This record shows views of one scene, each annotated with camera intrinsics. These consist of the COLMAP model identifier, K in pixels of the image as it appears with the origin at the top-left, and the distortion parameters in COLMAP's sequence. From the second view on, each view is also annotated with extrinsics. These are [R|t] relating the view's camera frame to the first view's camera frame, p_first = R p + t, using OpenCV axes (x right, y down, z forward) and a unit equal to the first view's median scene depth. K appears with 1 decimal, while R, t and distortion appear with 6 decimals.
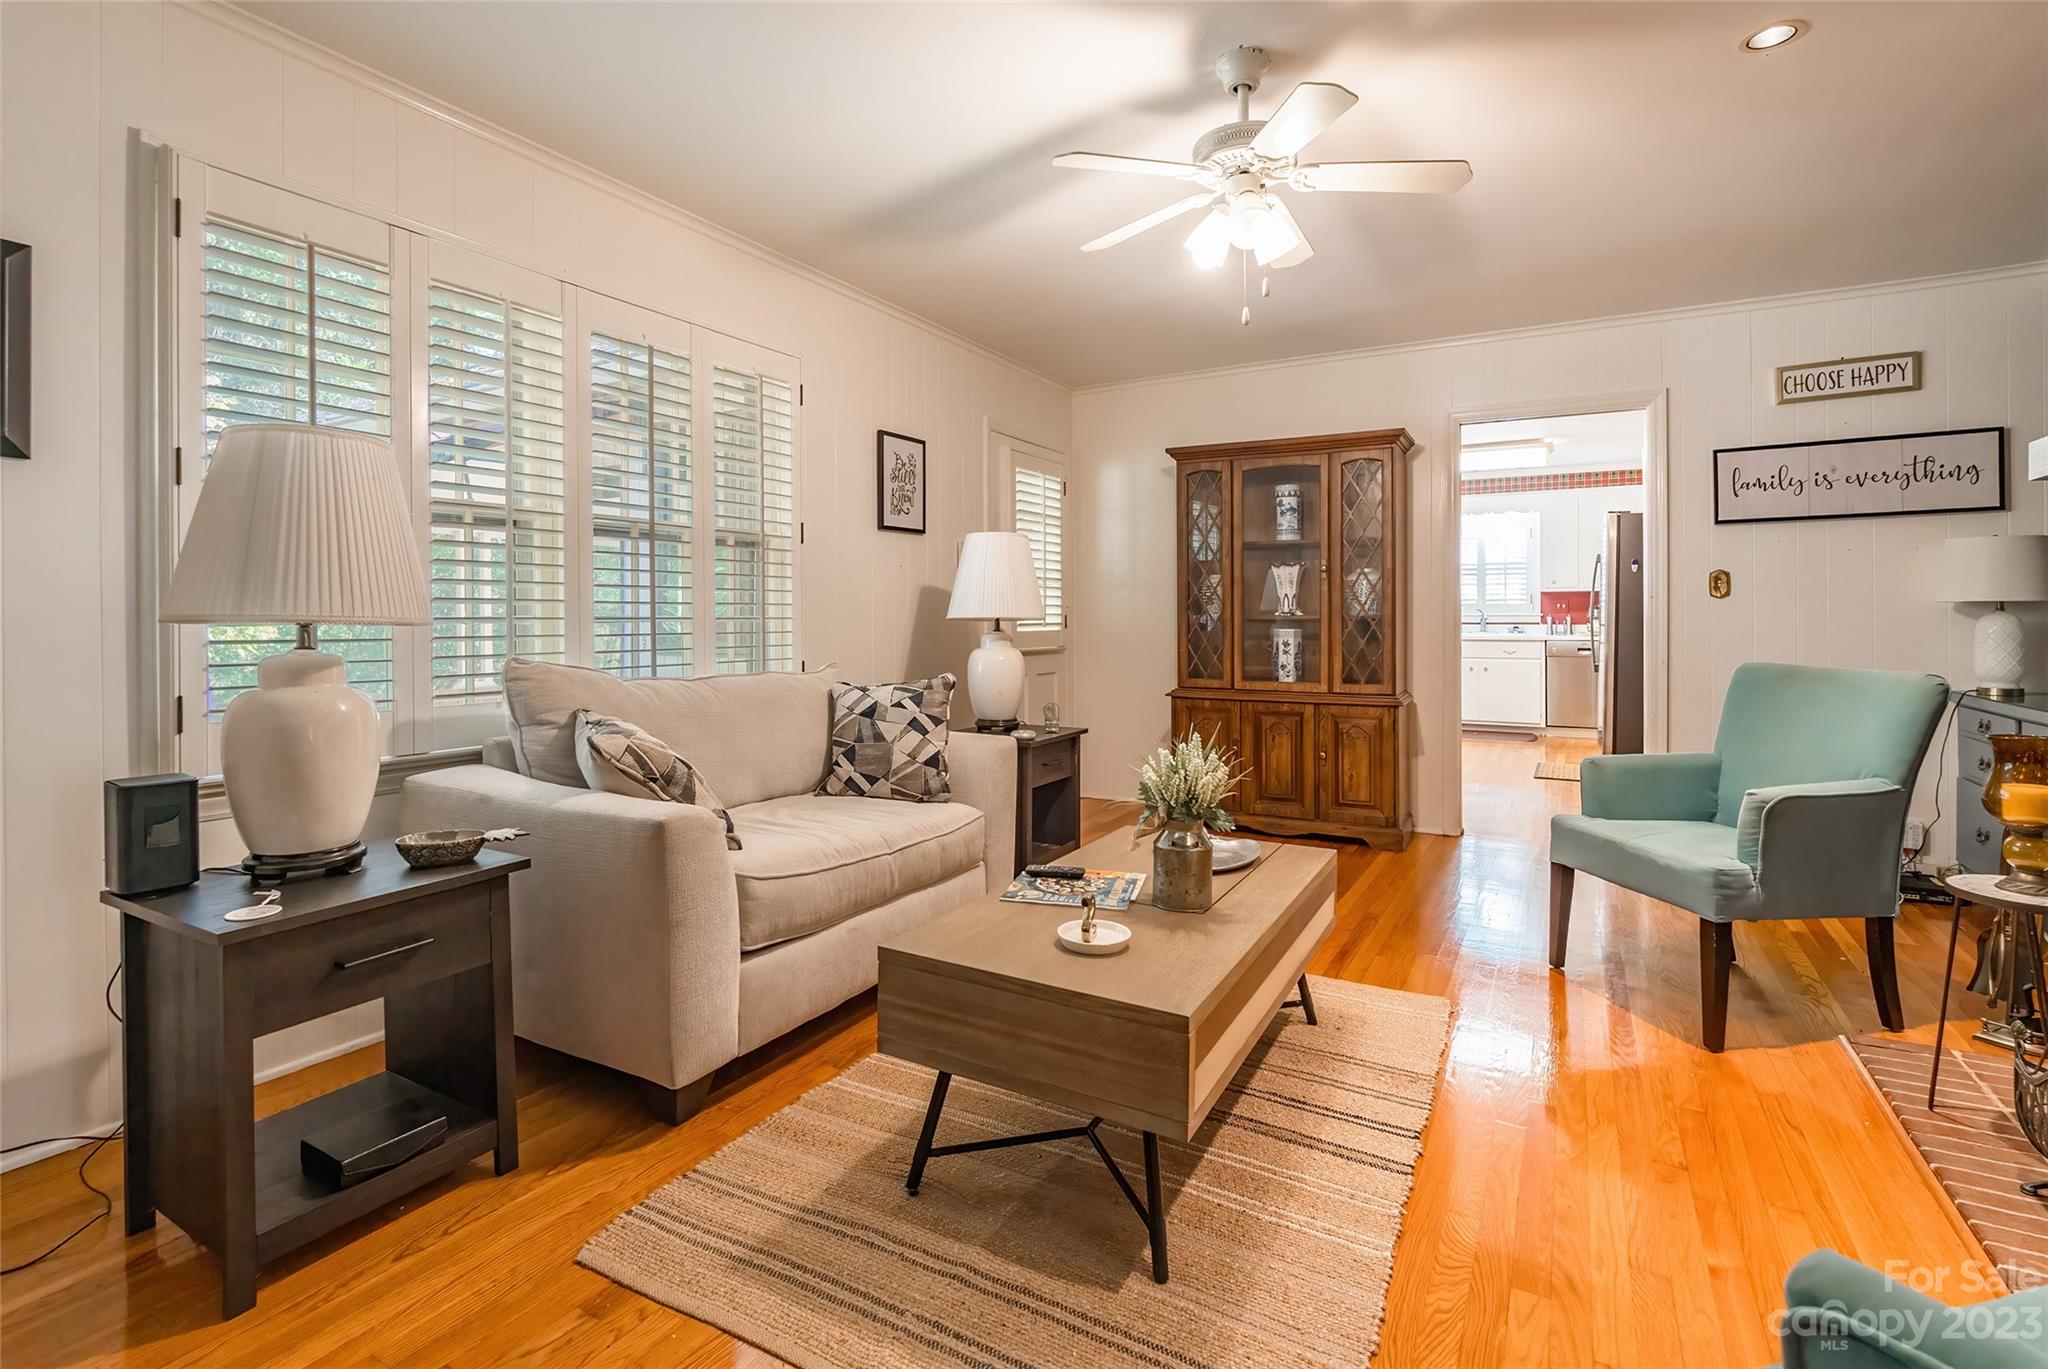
lens RADIAL K [[958.3, 0, 1022.1], [0, 958.3, 610.8], [0, 0, 1]] dist [-0.003744, -0.000302]
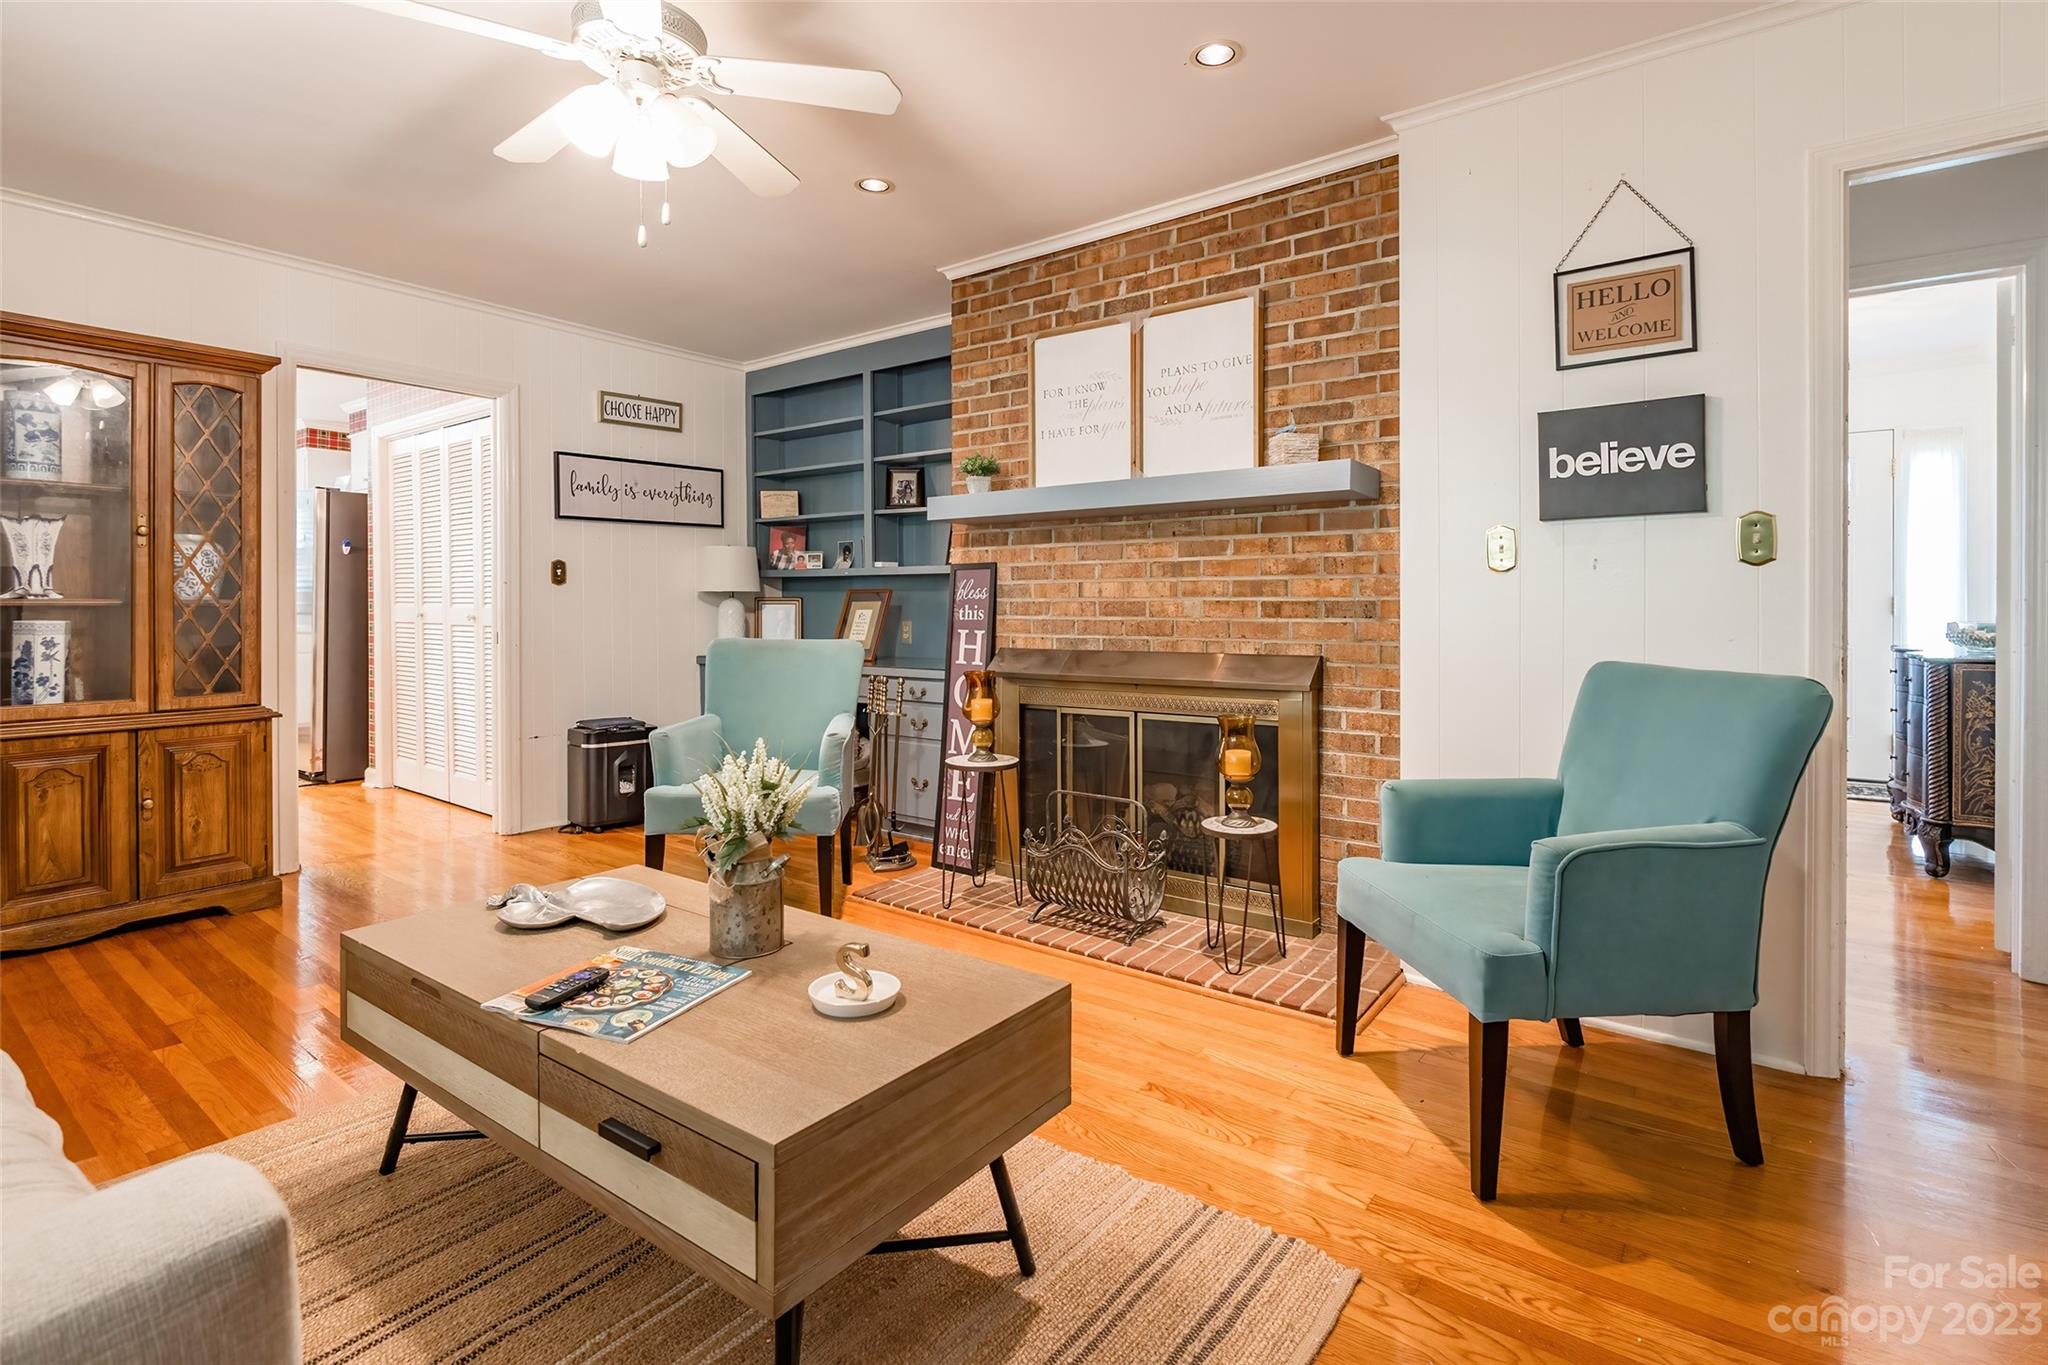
lens RADIAL K [[958.3, 0, 1022.1], [0, 958.3, 608.8], [0, 0, 1]] dist [-0.003744, -0.000302]
pose [[0.152598, -0.001942, 0.988286, -0.271366], [-0.002234, 0.999995, 0.002310, 0.009006], [-0.988286, -0.002560, 0.152593, 0.287663]]
